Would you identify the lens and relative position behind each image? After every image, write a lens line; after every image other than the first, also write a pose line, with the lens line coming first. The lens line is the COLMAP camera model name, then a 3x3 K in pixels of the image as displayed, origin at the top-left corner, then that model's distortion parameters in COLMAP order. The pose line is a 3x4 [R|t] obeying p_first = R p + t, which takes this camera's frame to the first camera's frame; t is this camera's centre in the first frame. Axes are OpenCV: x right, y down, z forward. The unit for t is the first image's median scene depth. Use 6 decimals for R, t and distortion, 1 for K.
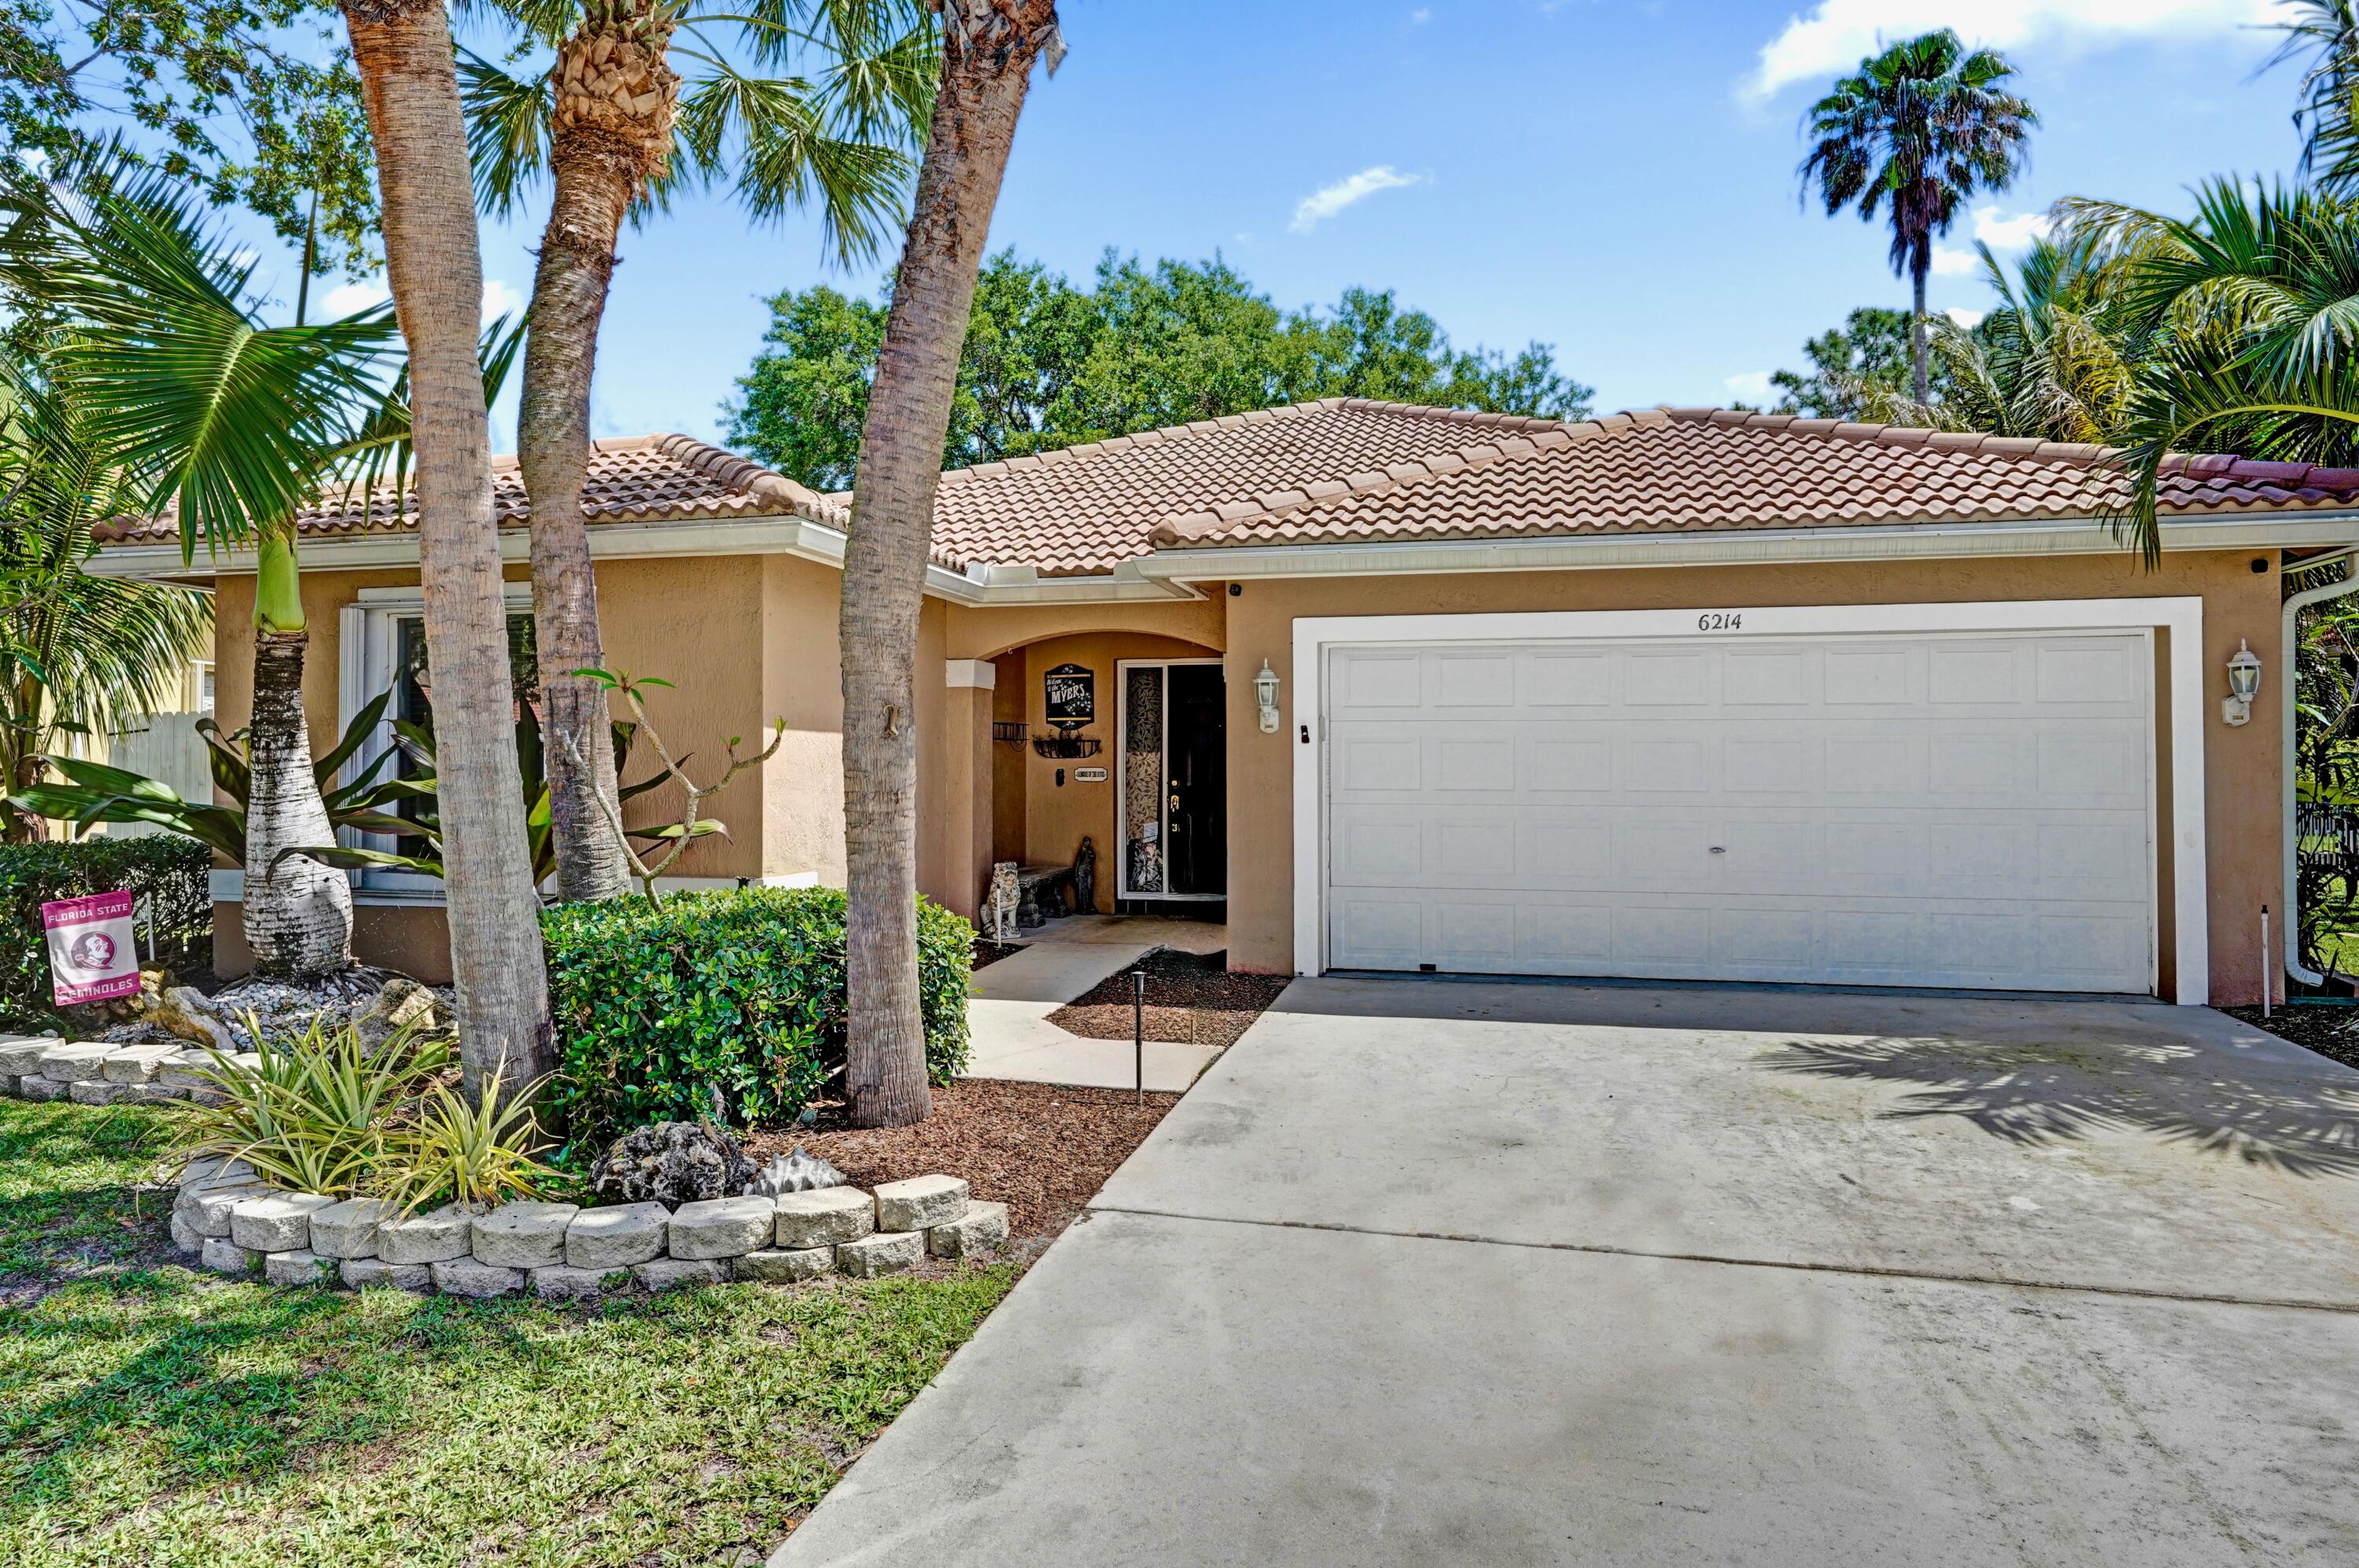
lens RADIAL K [[1426.4, 0, 1182.0], [0, 1426.4, 754.0], [0, 0, 1]] dist [-0.044760, 0.053968]
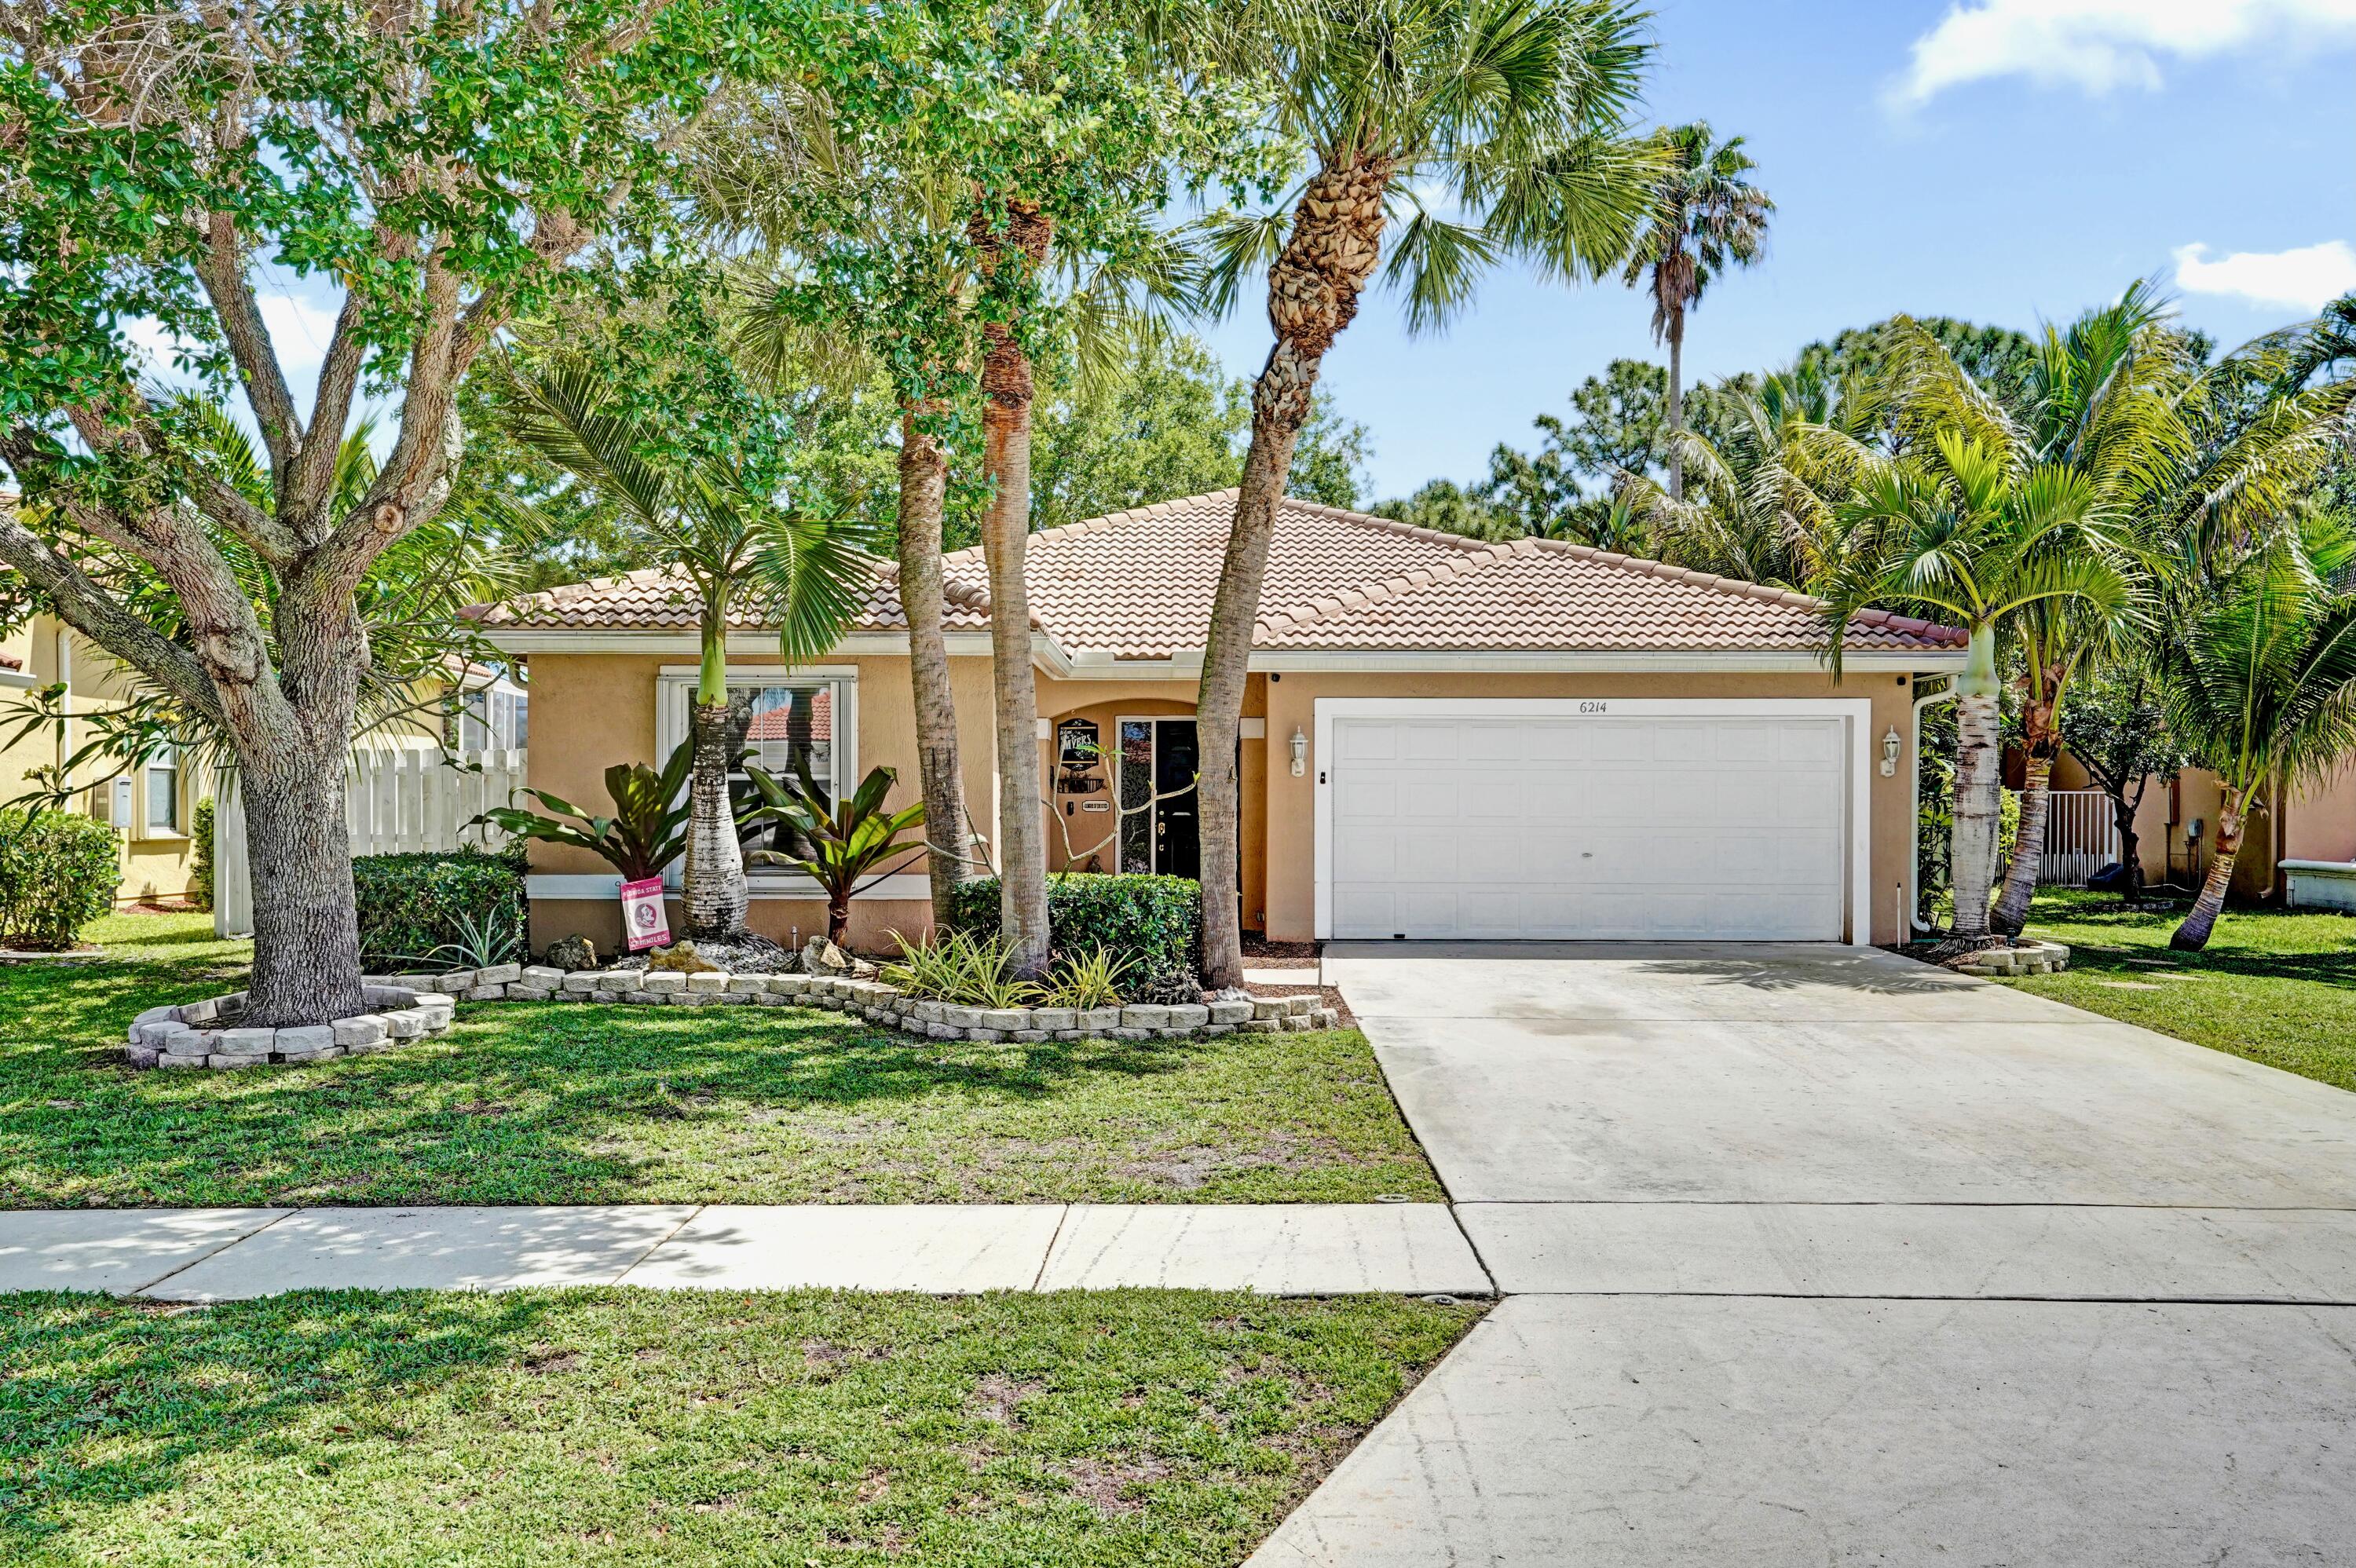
lens RADIAL K [[1734.9, 0, 1180.6], [0, 1734.9, 825.3], [0, 0, 1]] dist [0.016106, 0.008512]
pose [[0.975665, 0.000327, 0.219264, -0.439444], [-0.004998, 0.999772, 0.020748, -0.001328], [-0.219207, -0.021339, 0.975445, -0.695626]]
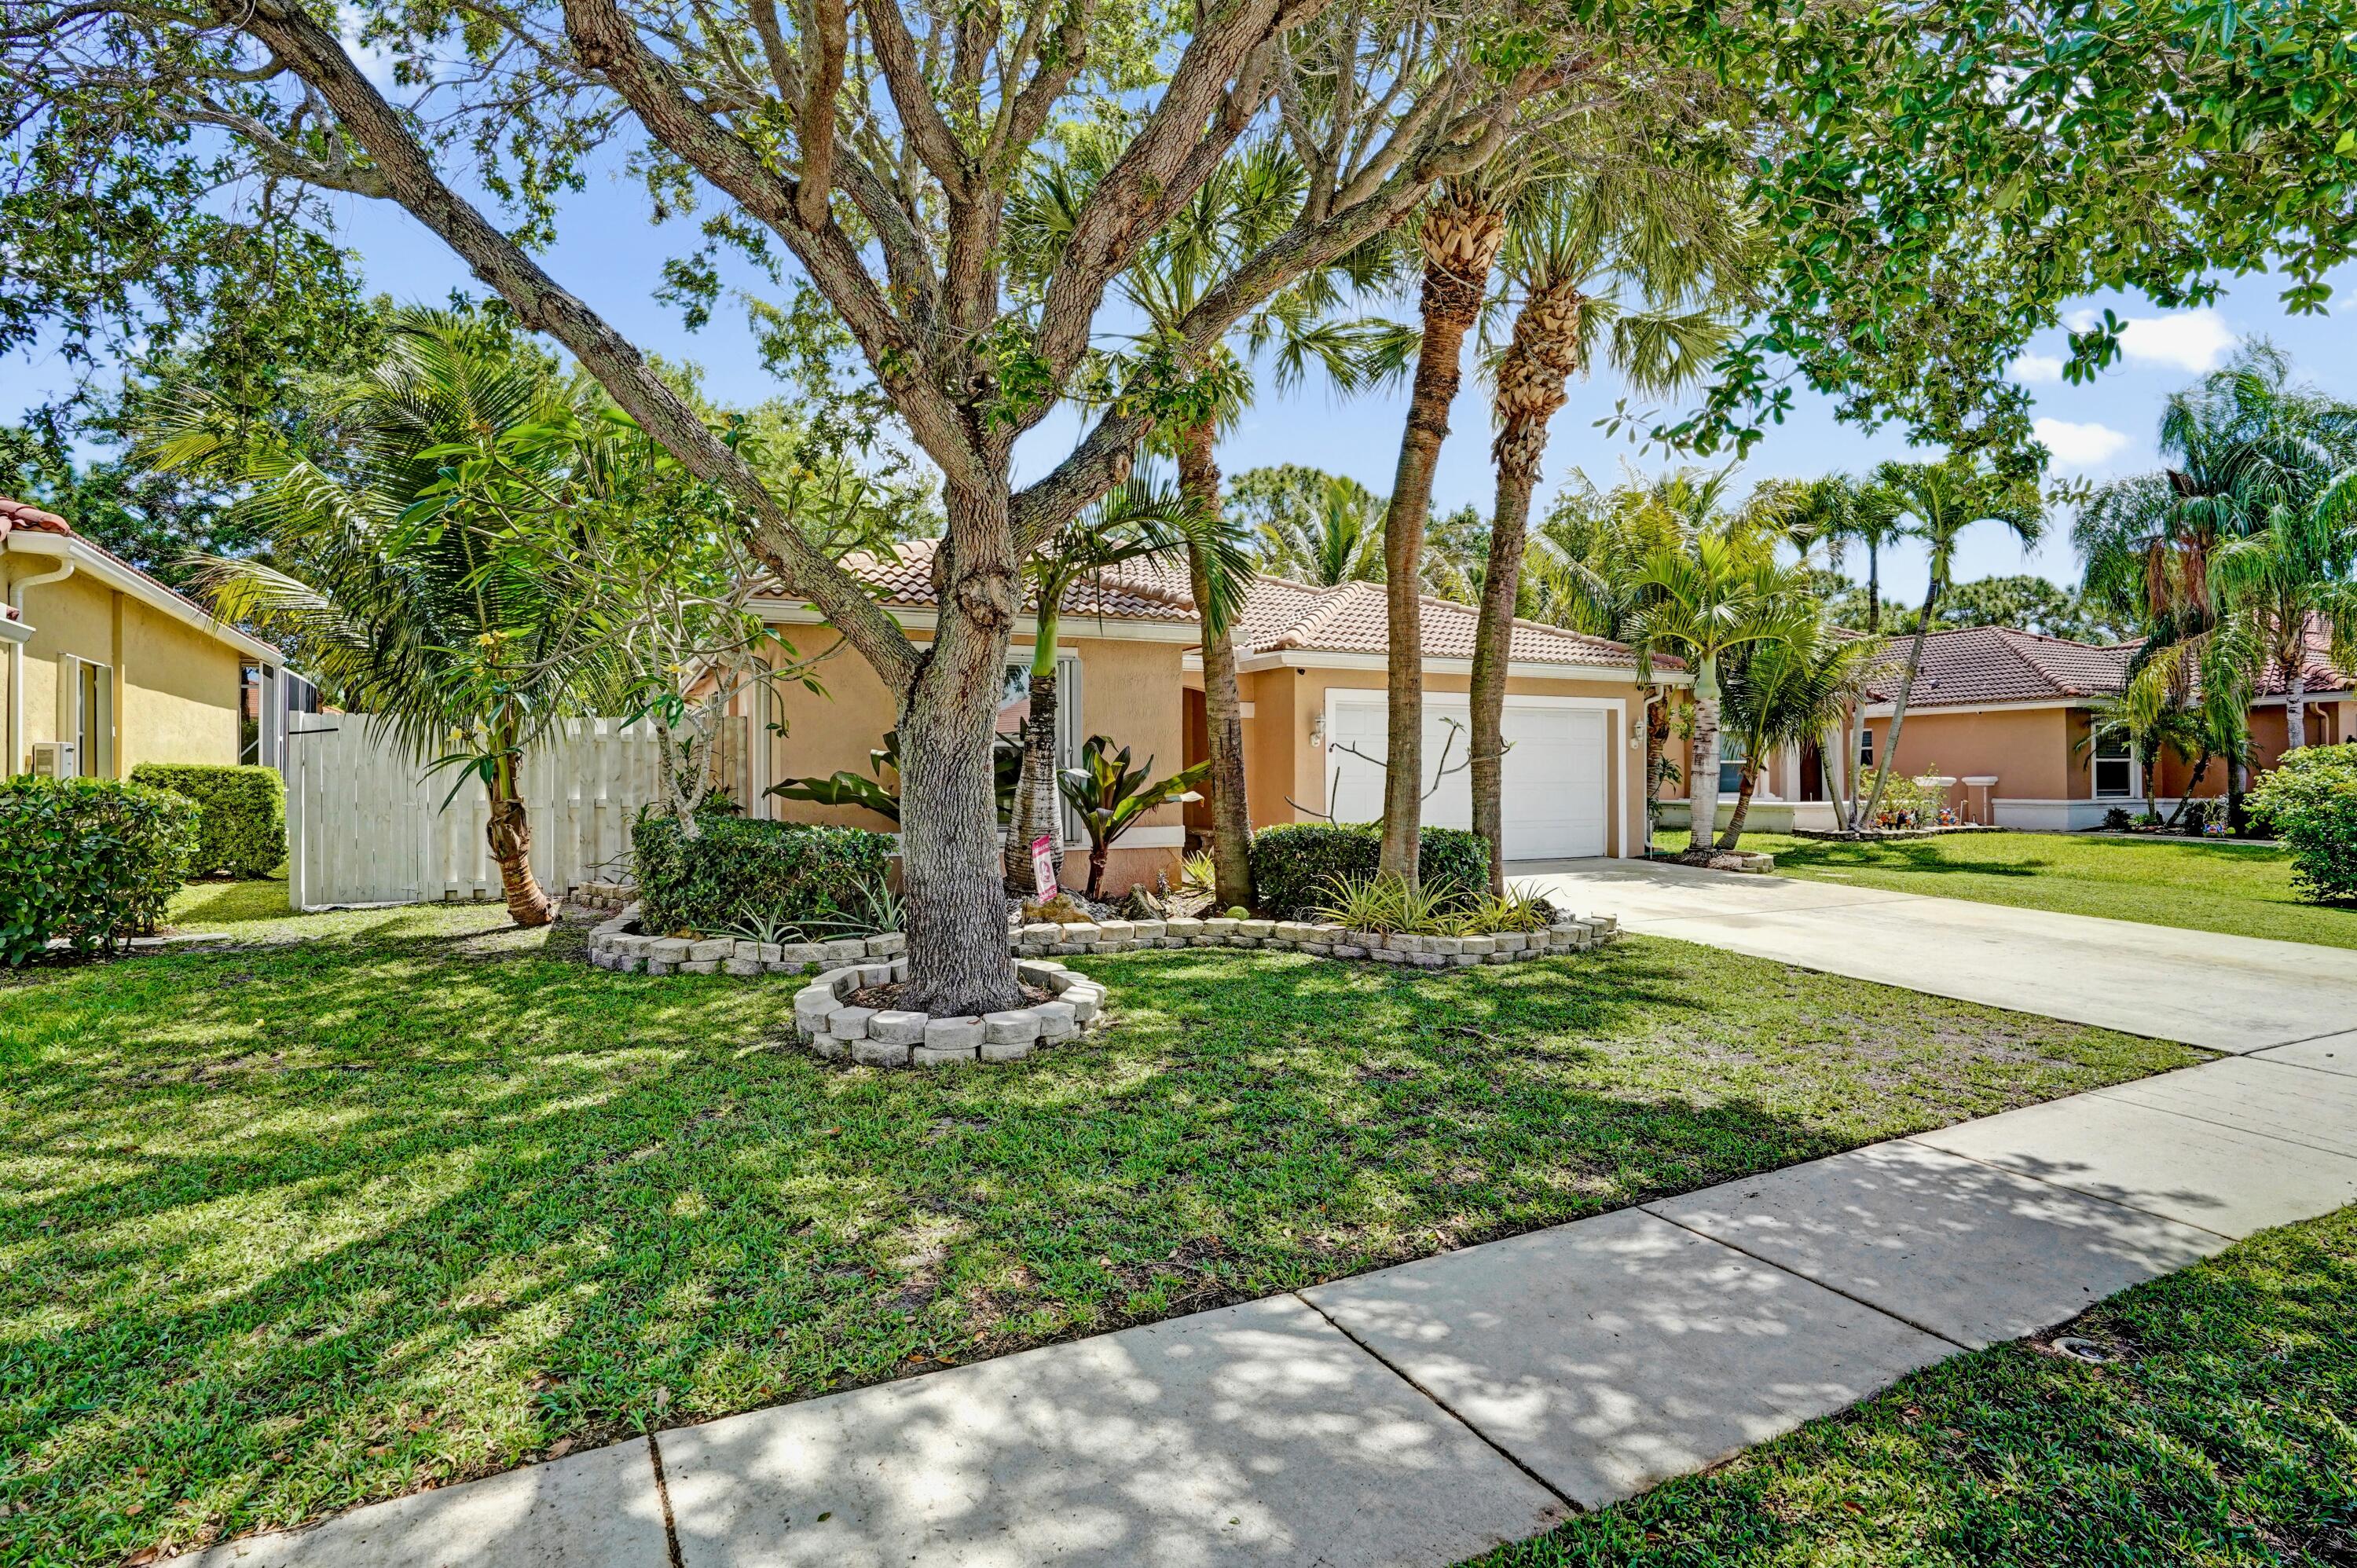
lens RADIAL K [[1167.9, 0, 1180.5], [0, 1167.9, 776.5], [0, 0, 1]] dist [-0.001013, -0.000146]
pose [[0.761332, -0.002125, 0.648359, -1.106606], [-0.005550, 0.999937, 0.009795, 0.010474], [-0.648339, -0.011056, 0.761272, -0.086813]]
